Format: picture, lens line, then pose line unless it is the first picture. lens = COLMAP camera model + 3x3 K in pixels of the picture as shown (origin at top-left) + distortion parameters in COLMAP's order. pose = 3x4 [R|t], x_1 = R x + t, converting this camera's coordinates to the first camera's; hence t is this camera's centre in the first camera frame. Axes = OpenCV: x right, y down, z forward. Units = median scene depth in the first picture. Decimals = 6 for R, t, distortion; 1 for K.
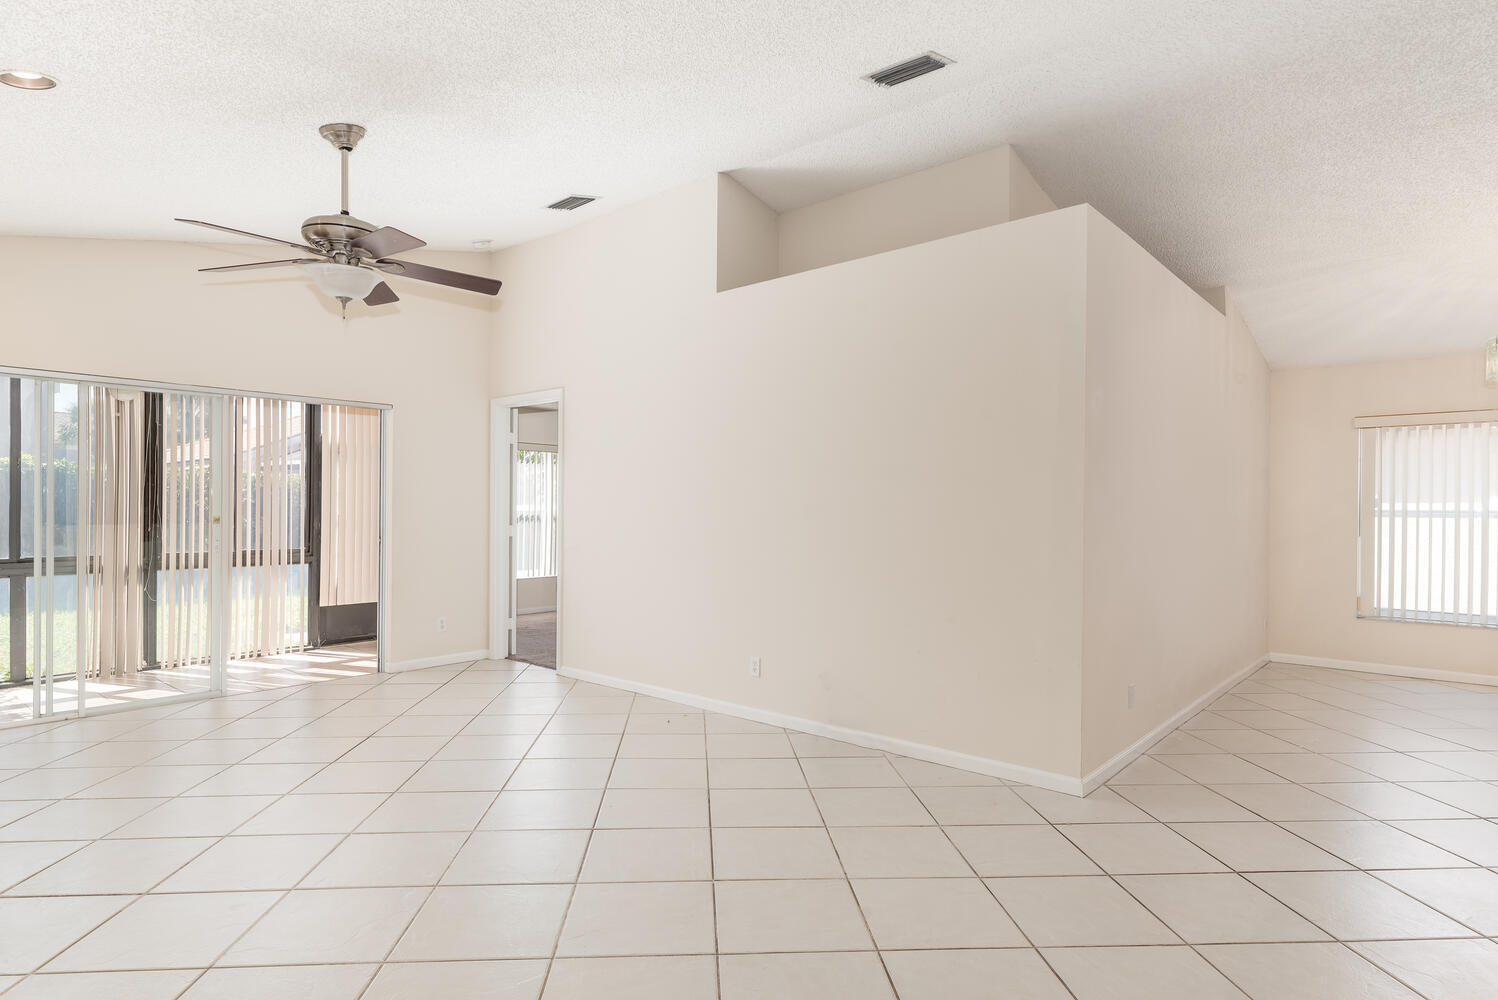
lens RADIAL K [[817.7, 0, 750.8], [0, 817.7, 503.3], [0, 0, 1]] dist [0.011566, -0.001293]
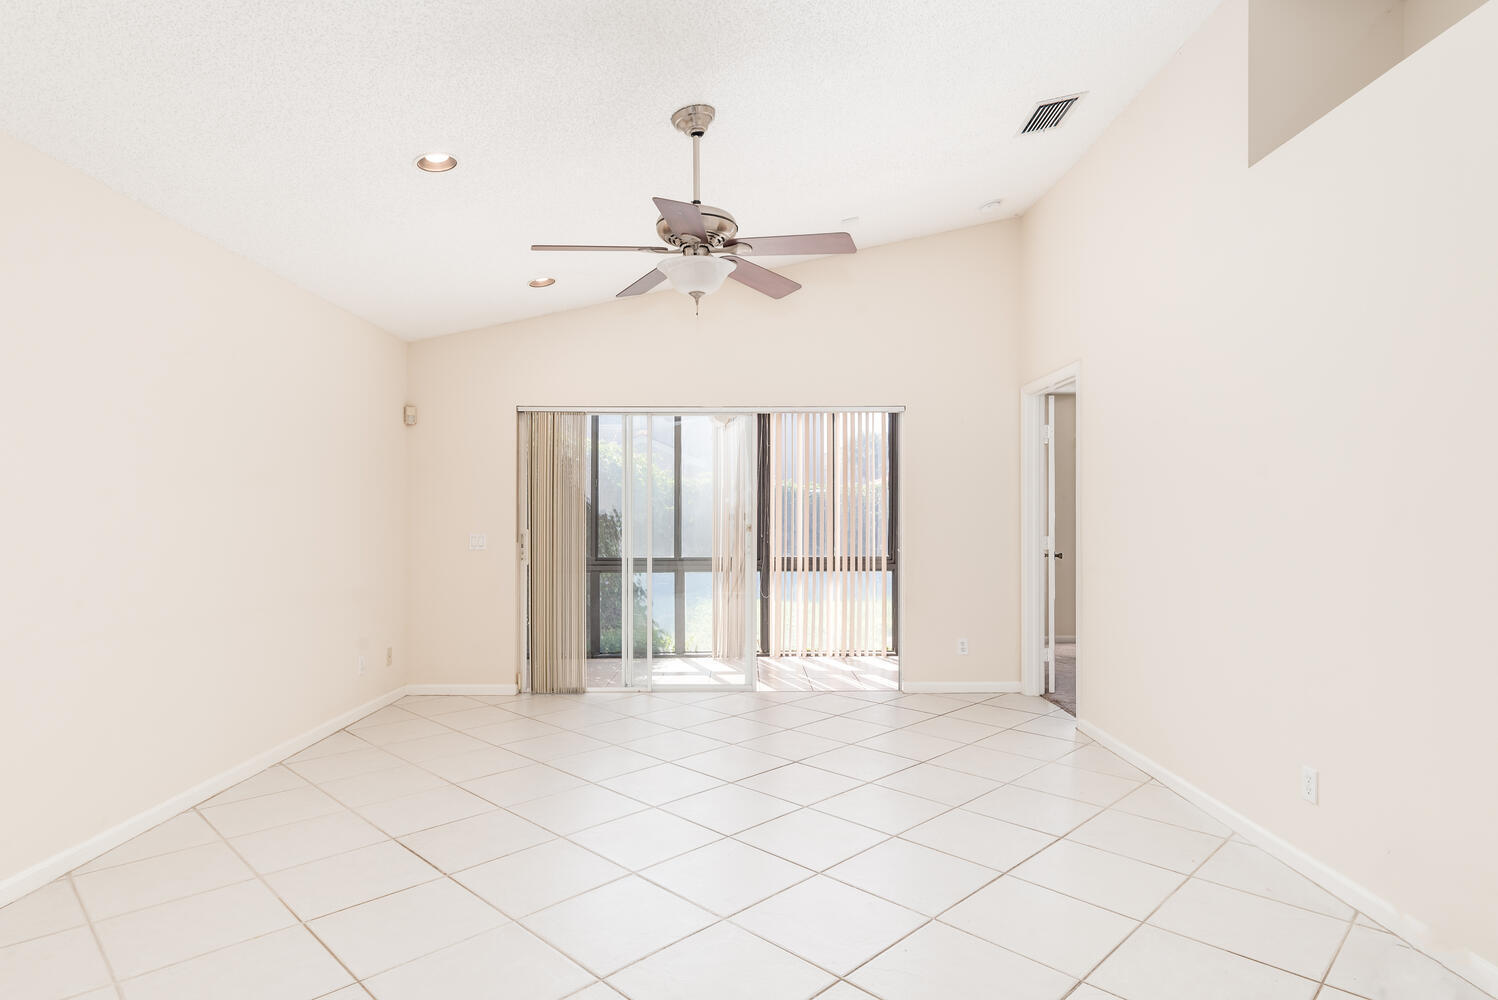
lens RADIAL K [[817.7, 0, 749.4], [0, 817.7, 510.3], [0, 0, 1]] dist [0.011566, -0.001293]
pose [[0.663947, -0.012354, -0.747677, 0.134900], [0.010711, 0.999918, -0.007010, 0.003231], [0.747703, -0.003355, 0.664025, 0.233518]]
